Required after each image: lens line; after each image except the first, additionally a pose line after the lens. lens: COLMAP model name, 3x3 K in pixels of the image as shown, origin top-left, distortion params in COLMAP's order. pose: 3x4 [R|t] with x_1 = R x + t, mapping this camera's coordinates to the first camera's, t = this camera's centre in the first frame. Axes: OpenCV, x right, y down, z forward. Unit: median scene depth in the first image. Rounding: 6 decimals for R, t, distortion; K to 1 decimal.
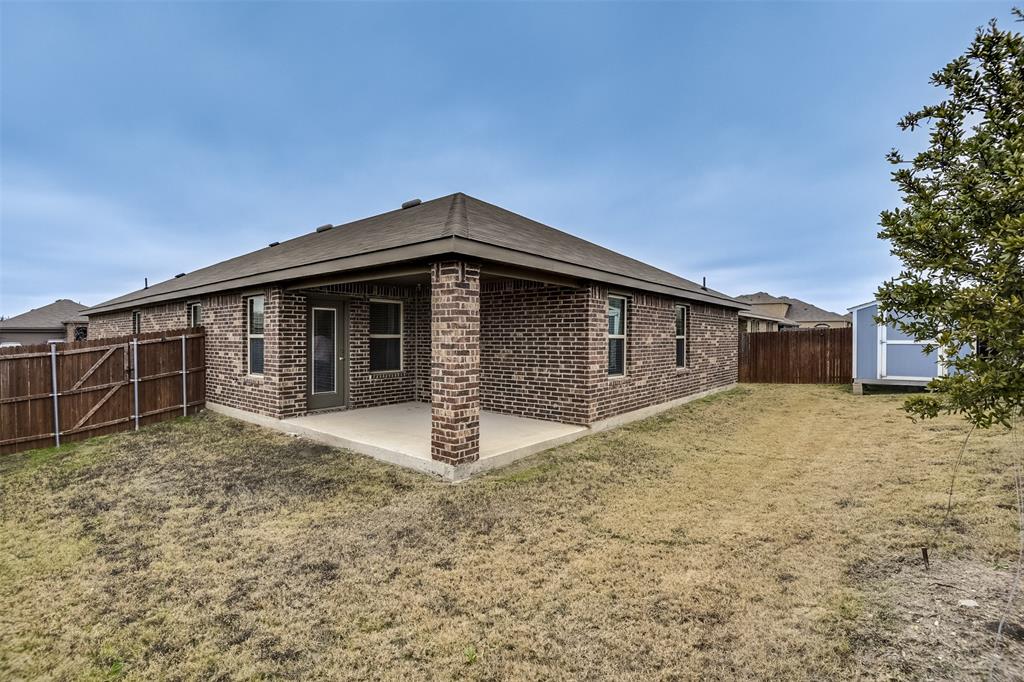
lens RADIAL K [[466.1, 0, 510.1], [0, 466.1, 340.6], [0, 0, 1]] dist [-0.024318, -0.002284]
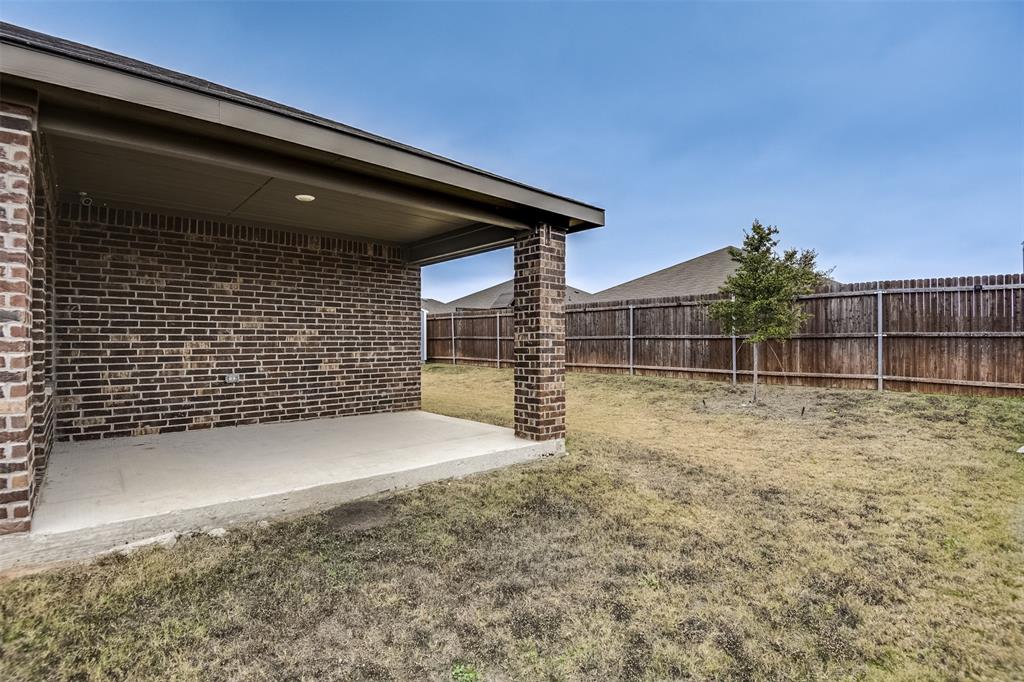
lens RADIAL K [[466.1, 0, 510.1], [0, 466.1, 339.1], [0, 0, 1]] dist [-0.024318, -0.002284]
pose [[0.166059, 0.004452, 0.986106, -0.730058], [0.007162, 0.999958, -0.005720, 0.043943], [-0.986090, 0.008013, 0.166020, 0.627331]]
